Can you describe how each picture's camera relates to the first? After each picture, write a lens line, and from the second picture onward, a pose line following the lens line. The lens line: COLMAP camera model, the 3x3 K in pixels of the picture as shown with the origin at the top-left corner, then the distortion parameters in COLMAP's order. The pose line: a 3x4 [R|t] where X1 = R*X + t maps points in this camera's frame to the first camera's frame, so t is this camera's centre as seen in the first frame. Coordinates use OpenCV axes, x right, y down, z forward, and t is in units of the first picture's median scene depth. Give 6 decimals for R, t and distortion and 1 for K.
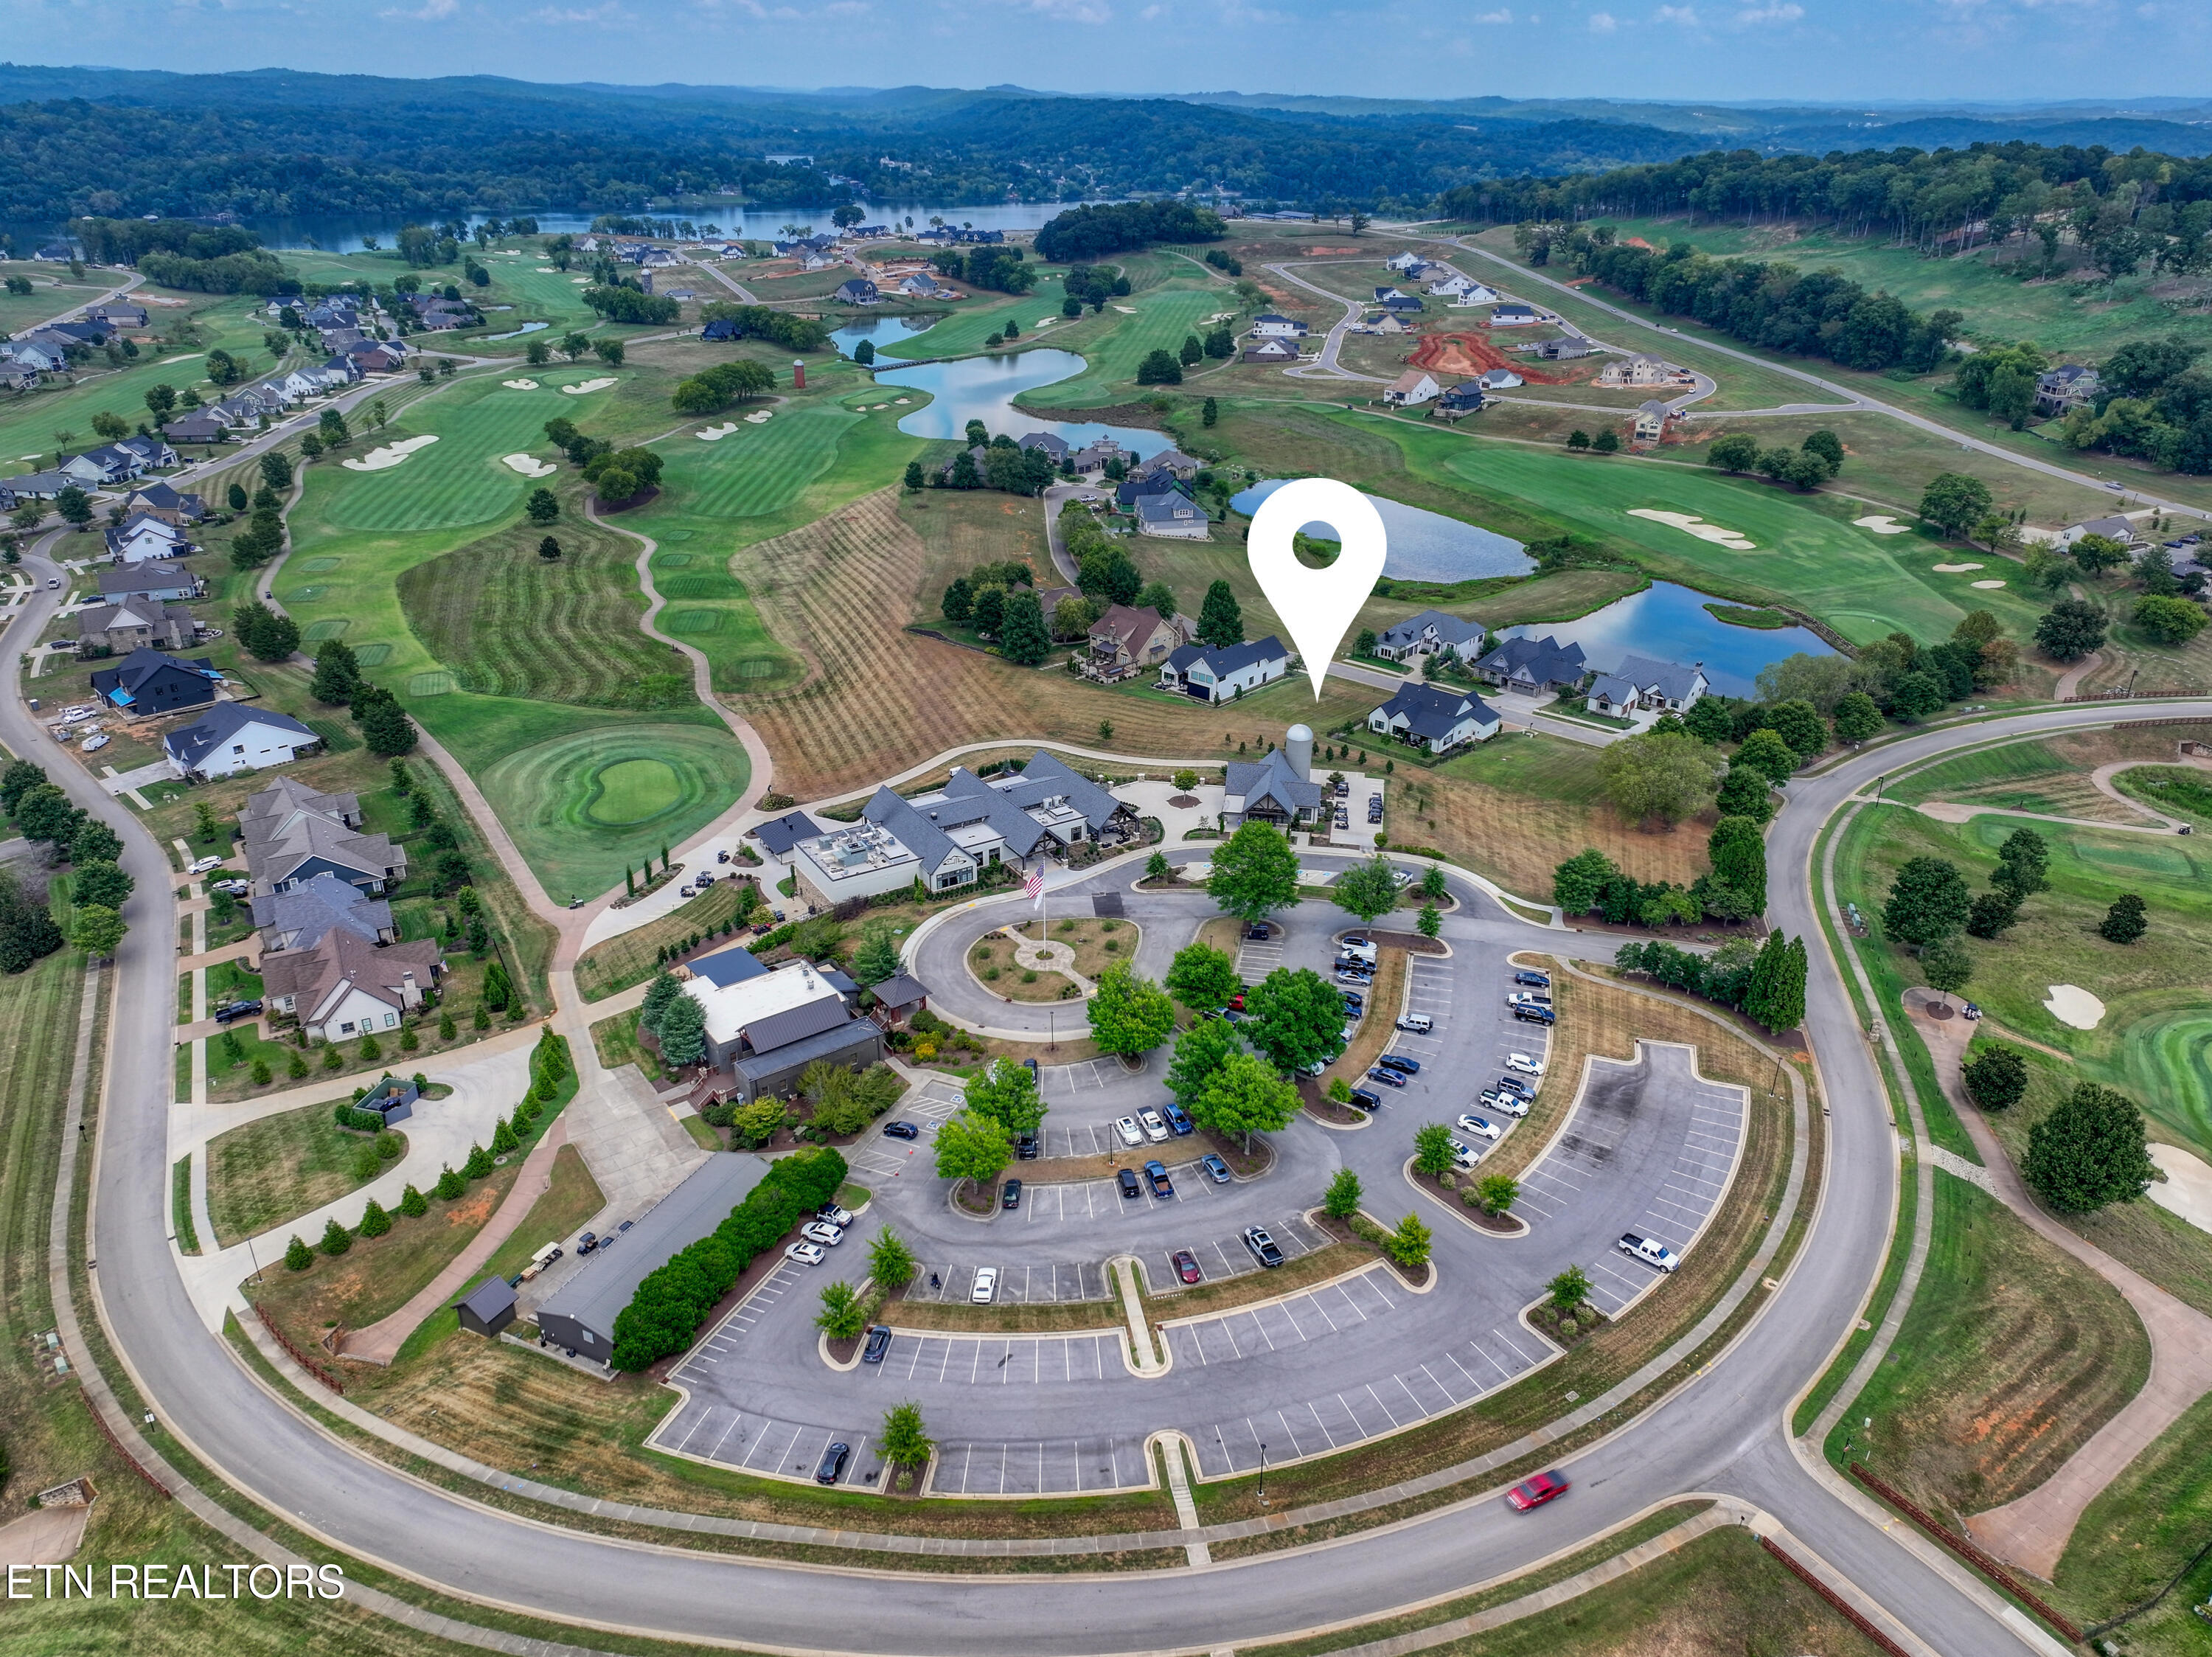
lens RADIAL K [[1548.8, 0, 1106.0], [0, 1548.8, 828.5], [0, 0, 1]] dist [-0.006247, 0.028653]
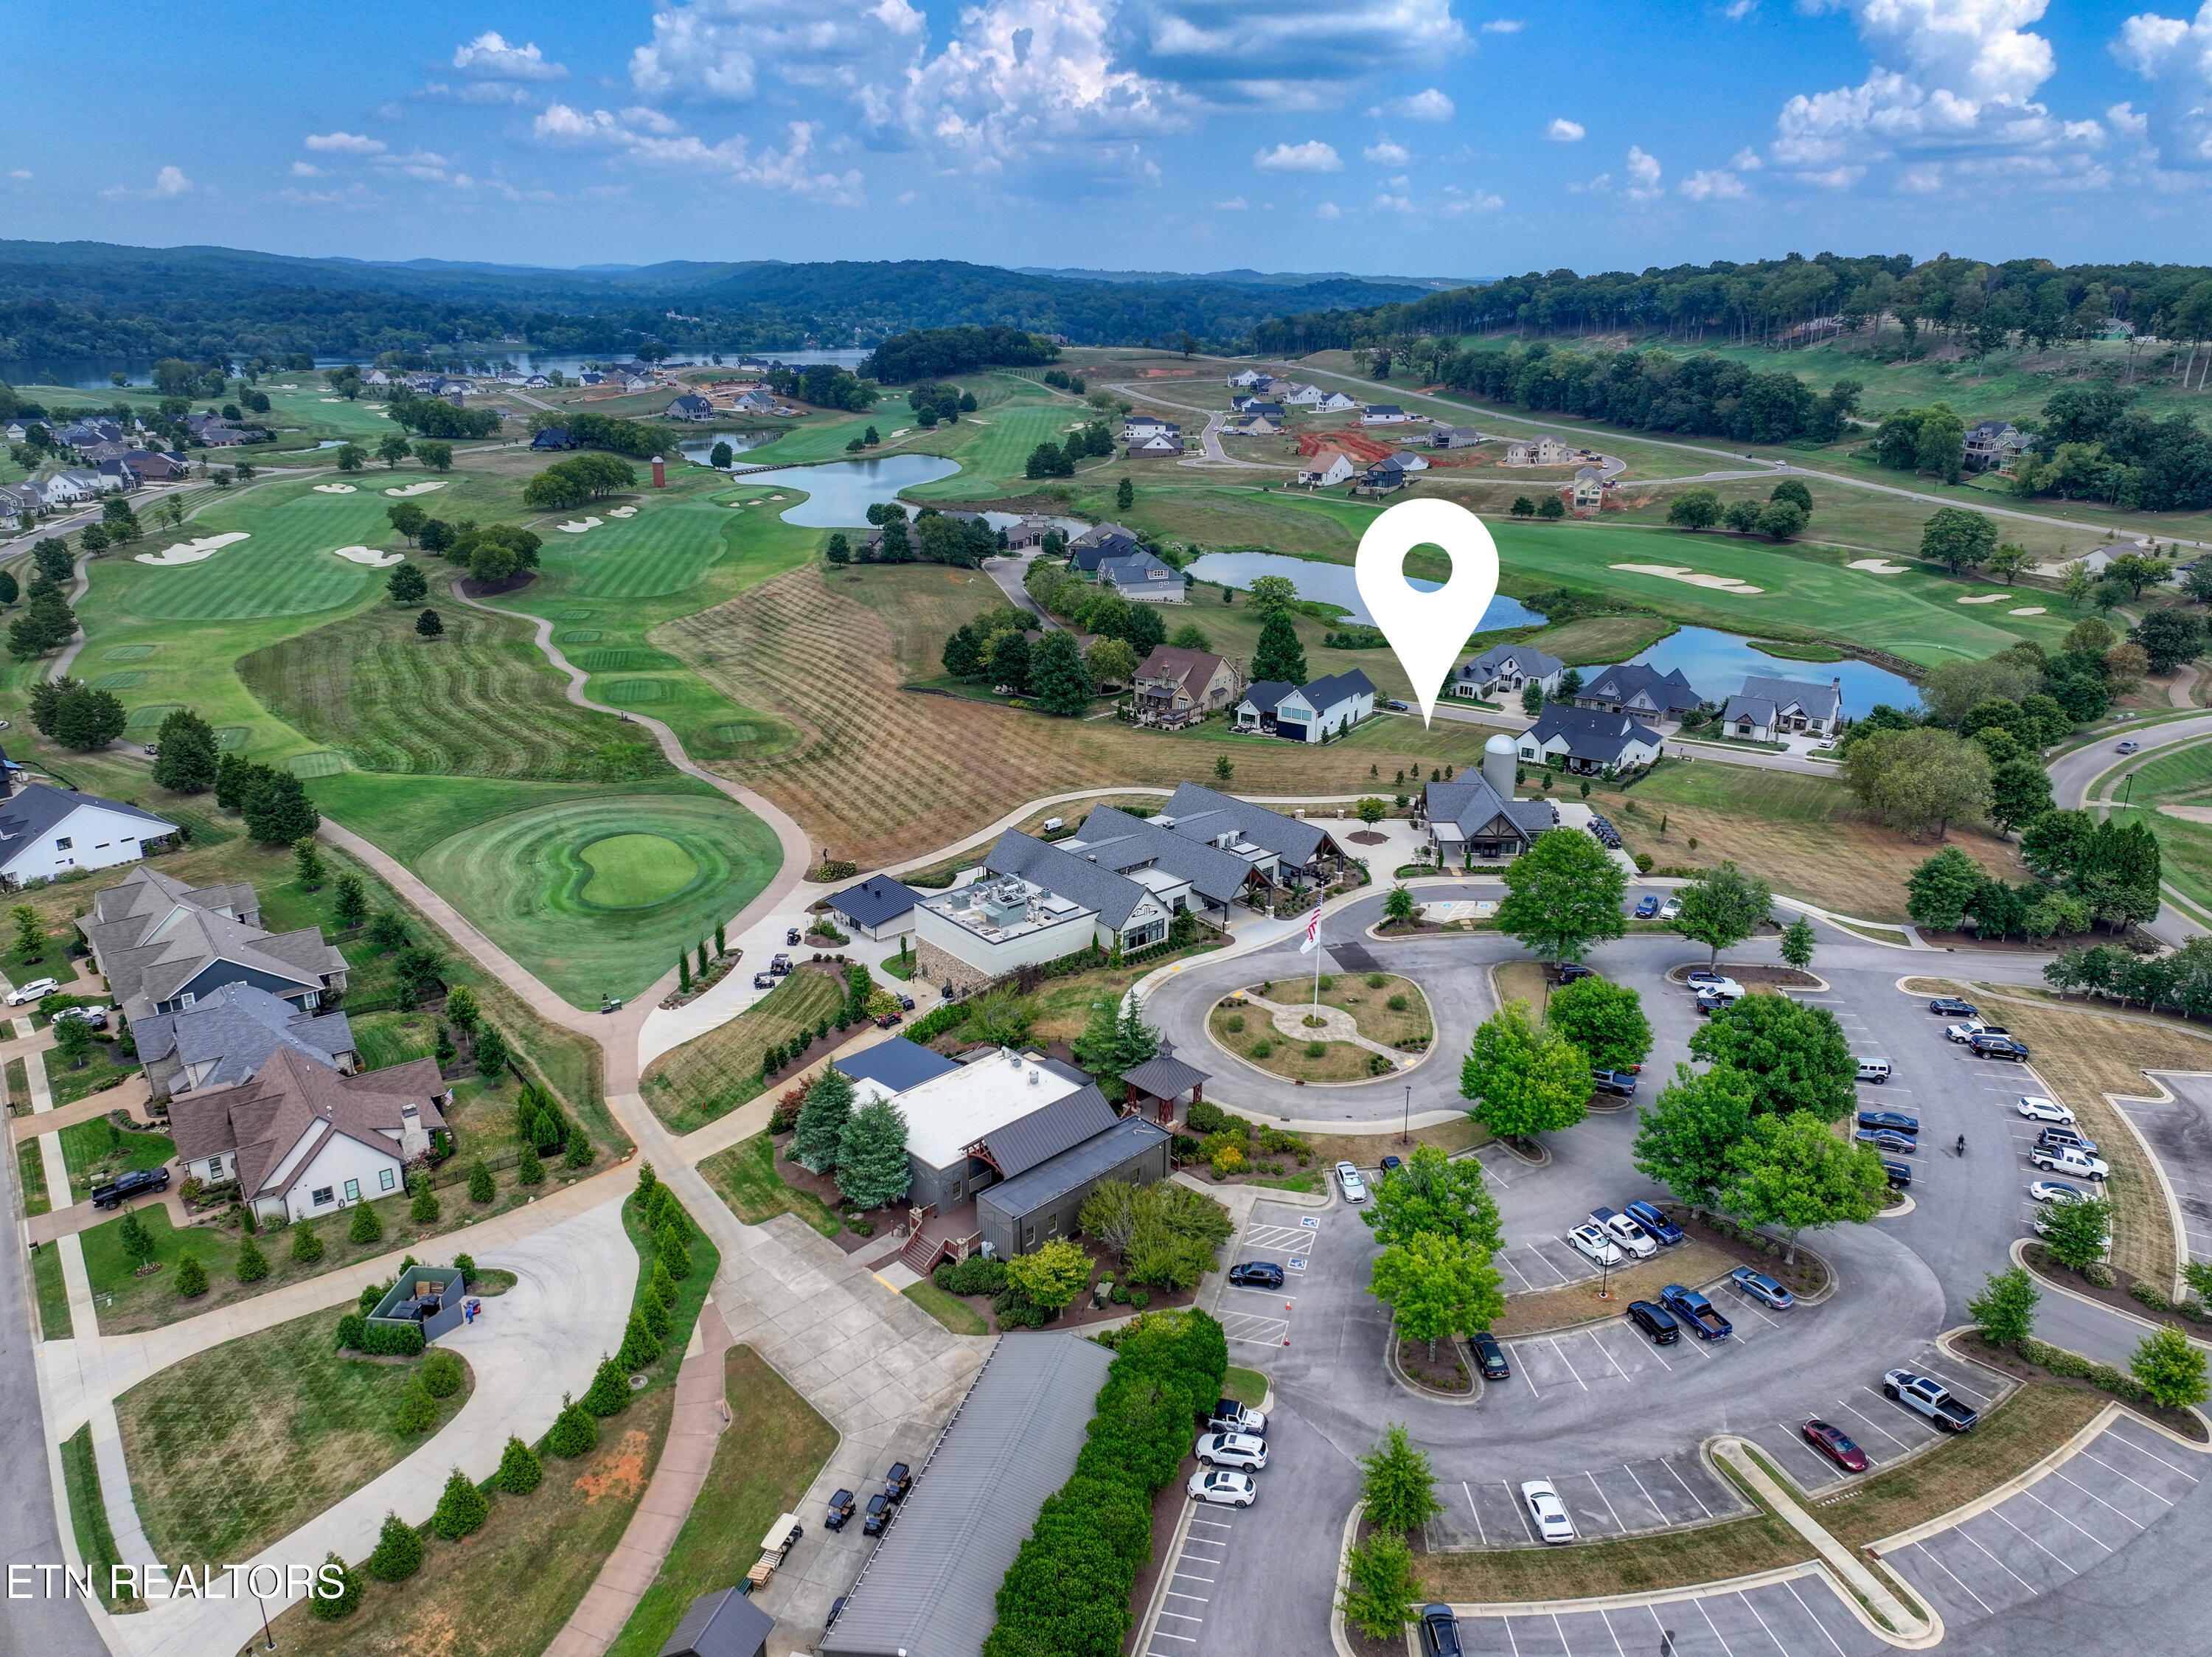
lens RADIAL K [[1548.5, 0, 1106.0], [0, 1548.5, 828.5], [0, 0, 1]] dist [-0.006232, 0.029265]
pose [[0.989305, -0.048907, 0.137421, -0.115026], [0.062331, 0.993510, -0.095145, 0.027048], [-0.131876, 0.102693, 0.985932, 0.141849]]
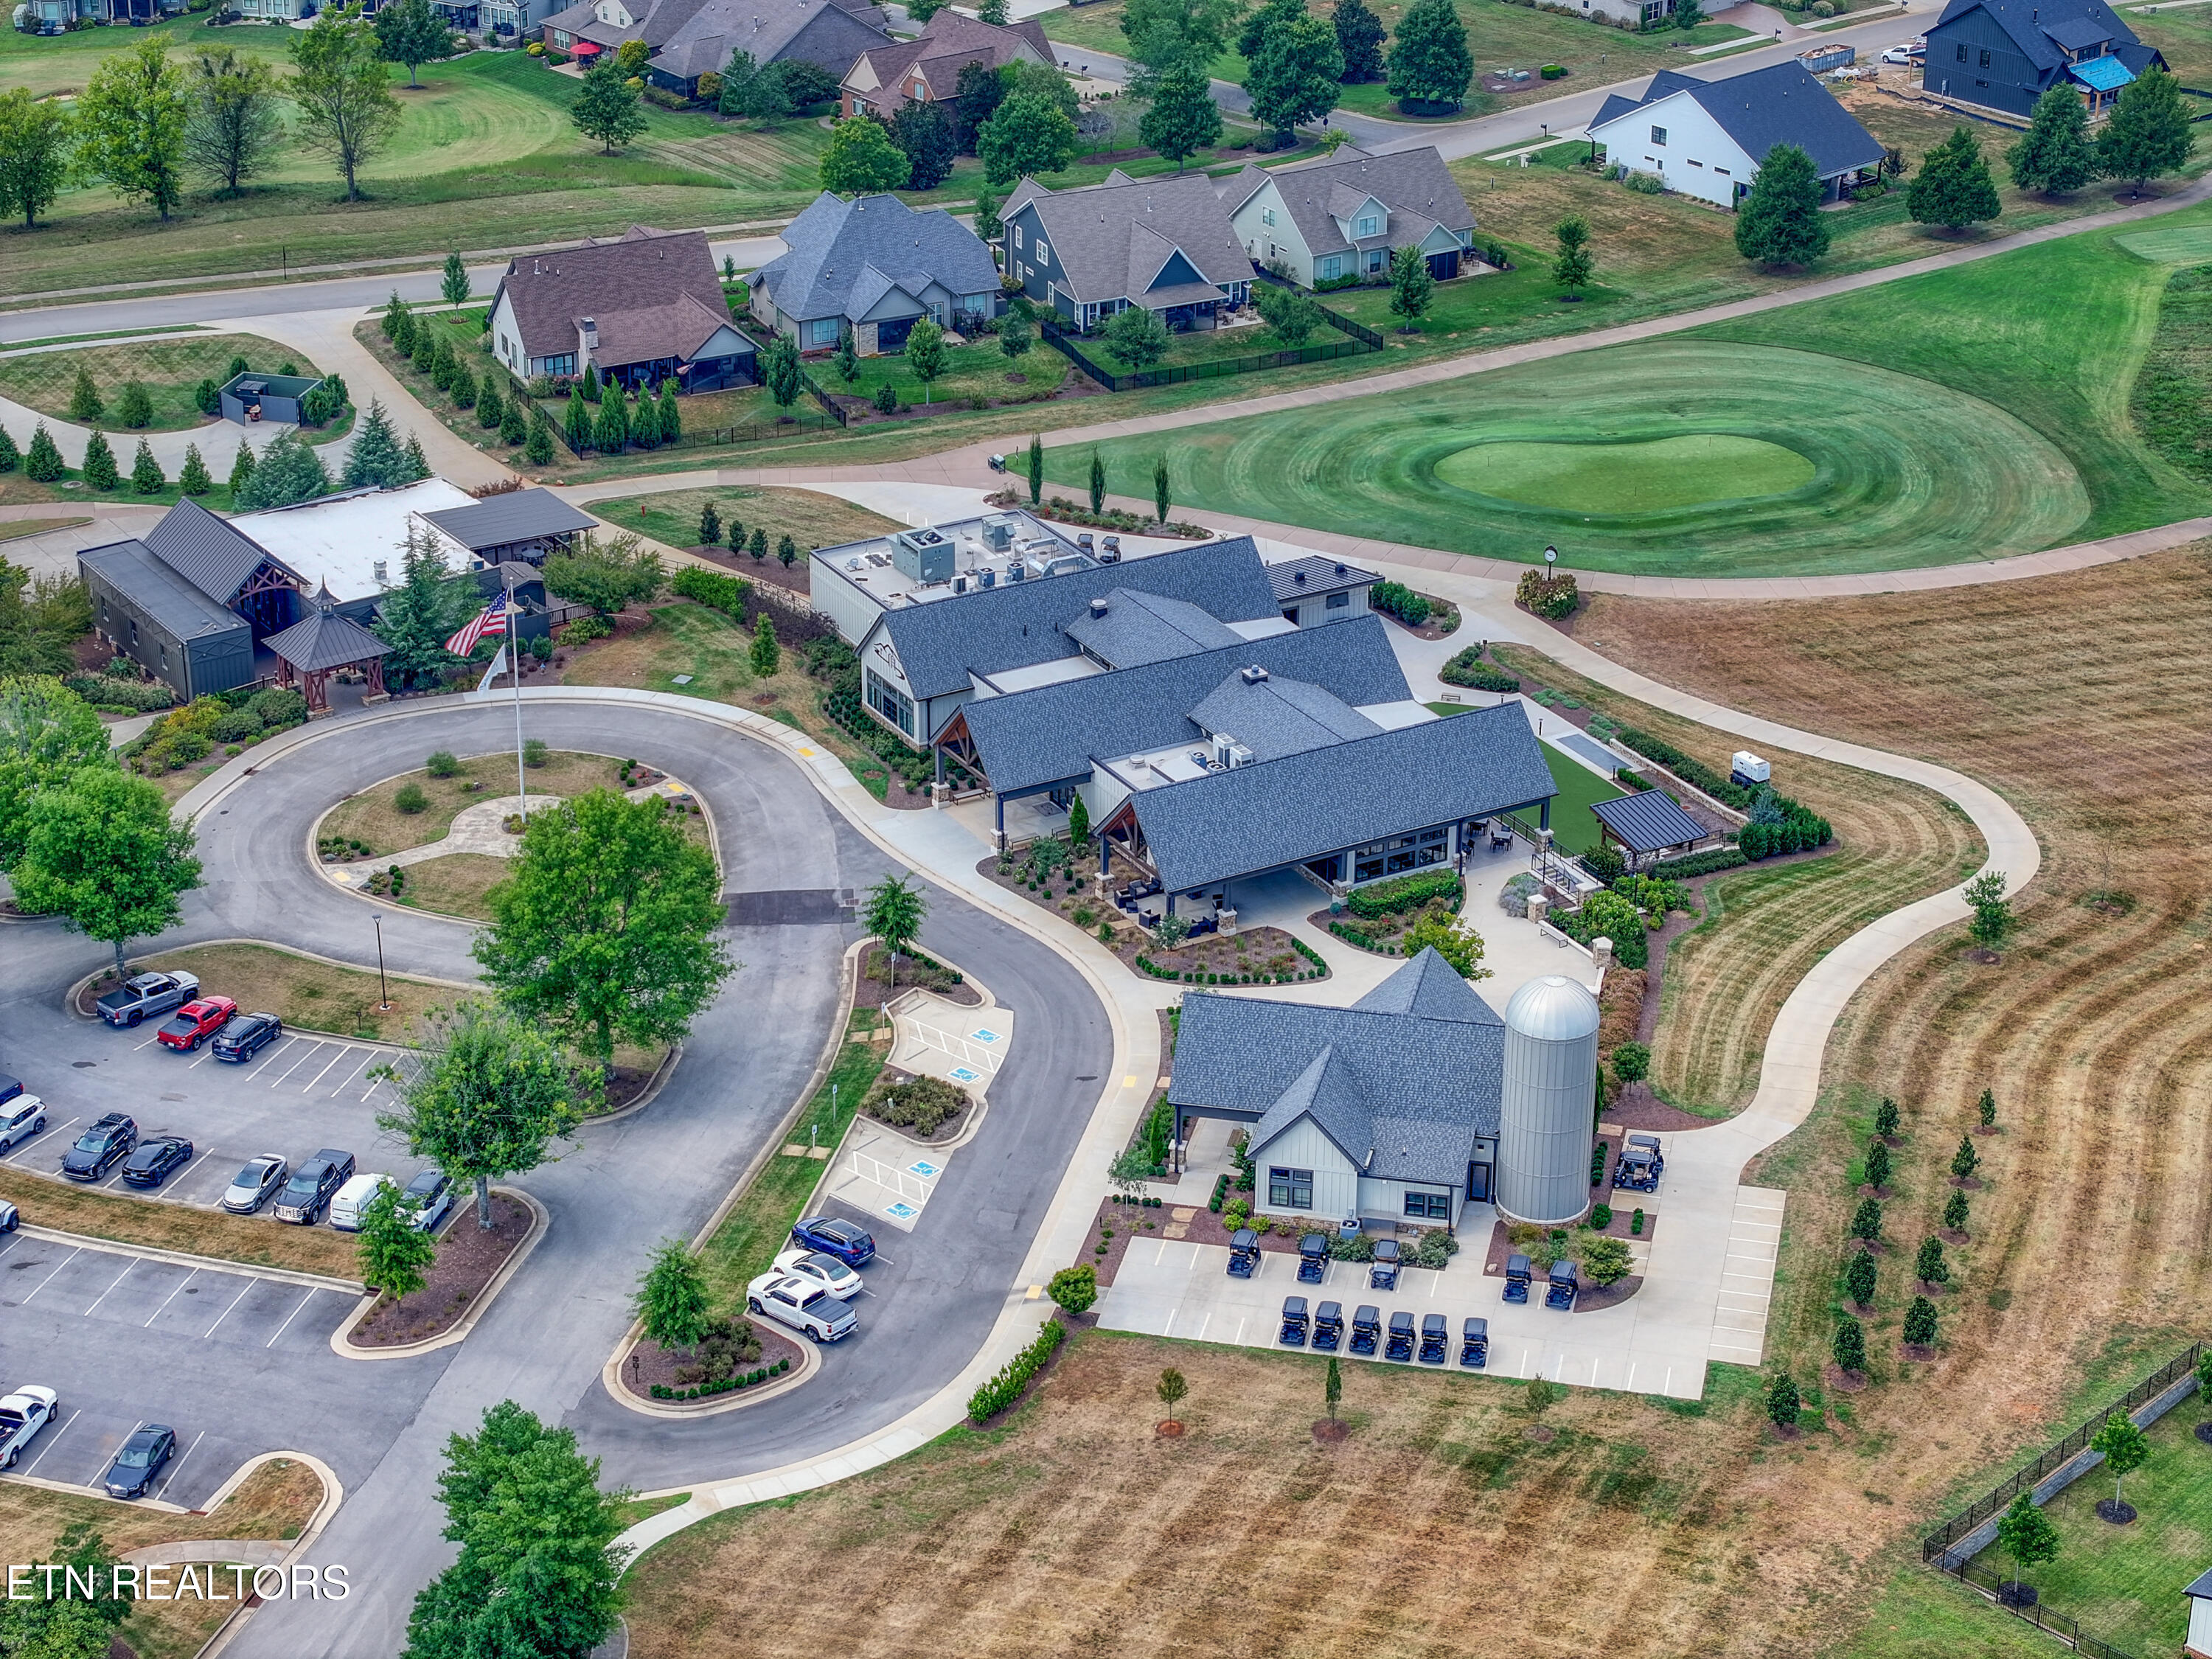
lens RADIAL K [[4417.9, 0, 1106.0], [0, 4417.9, 829.5], [0, 0, 1]] dist [-0.155813, 0.663123]
pose [[-0.039612, 0.415490, -0.908735, 0.498889], [-0.434803, 0.811664, 0.390060, -0.216033], [0.899654, 0.410572, 0.148505, 0.478334]]
